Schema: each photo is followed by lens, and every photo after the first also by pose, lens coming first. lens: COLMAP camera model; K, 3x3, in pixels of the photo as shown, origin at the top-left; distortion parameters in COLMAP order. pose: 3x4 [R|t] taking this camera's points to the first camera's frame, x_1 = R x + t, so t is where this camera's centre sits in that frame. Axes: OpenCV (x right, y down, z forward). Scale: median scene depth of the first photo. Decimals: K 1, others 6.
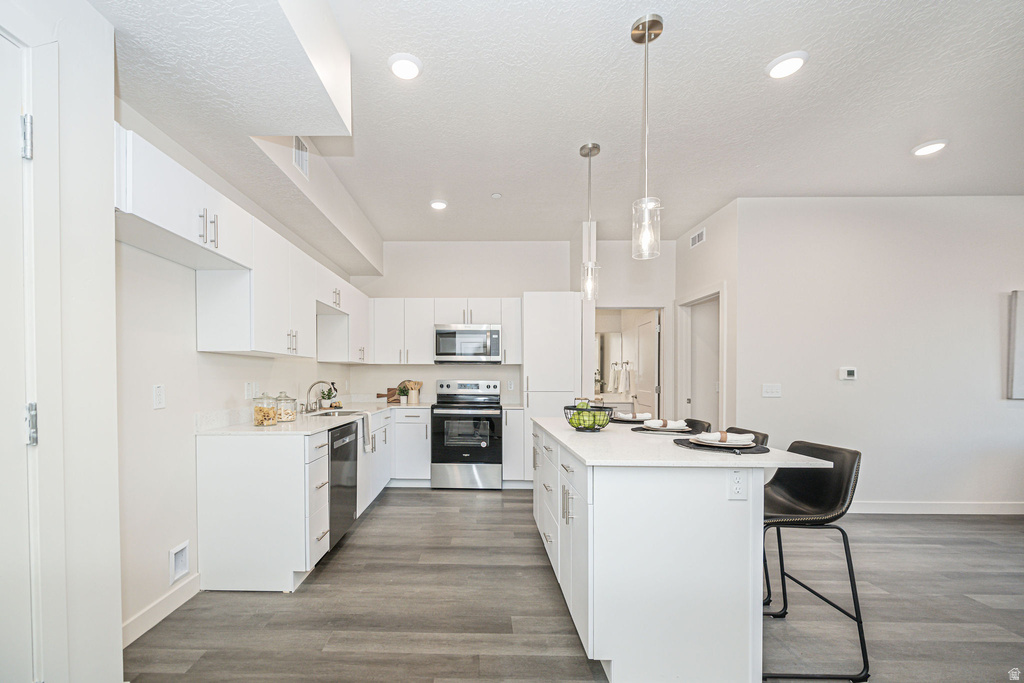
lens RADIAL K [[428.9, 0, 477.7], [0, 428.9, 377.2], [0, 0, 1]] dist [-0.004229, 0.000110]
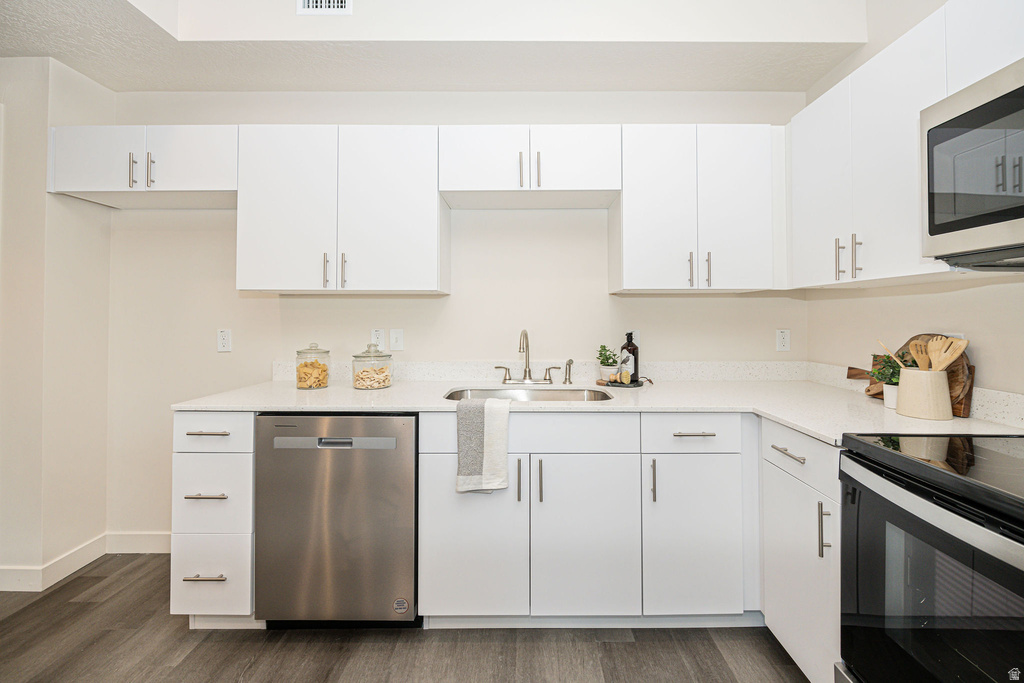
lens RADIAL K [[410.5, 0, 525.2], [0, 410.5, 311.3], [0, 0, 1]] dist [0.001025, -0.003965]
pose [[0.013927, -0.021432, -0.999673, 0.189969], [0.001120, 0.999770, -0.021418, -0.004328], [0.999902, -0.000821, 0.013948, 1.121214]]
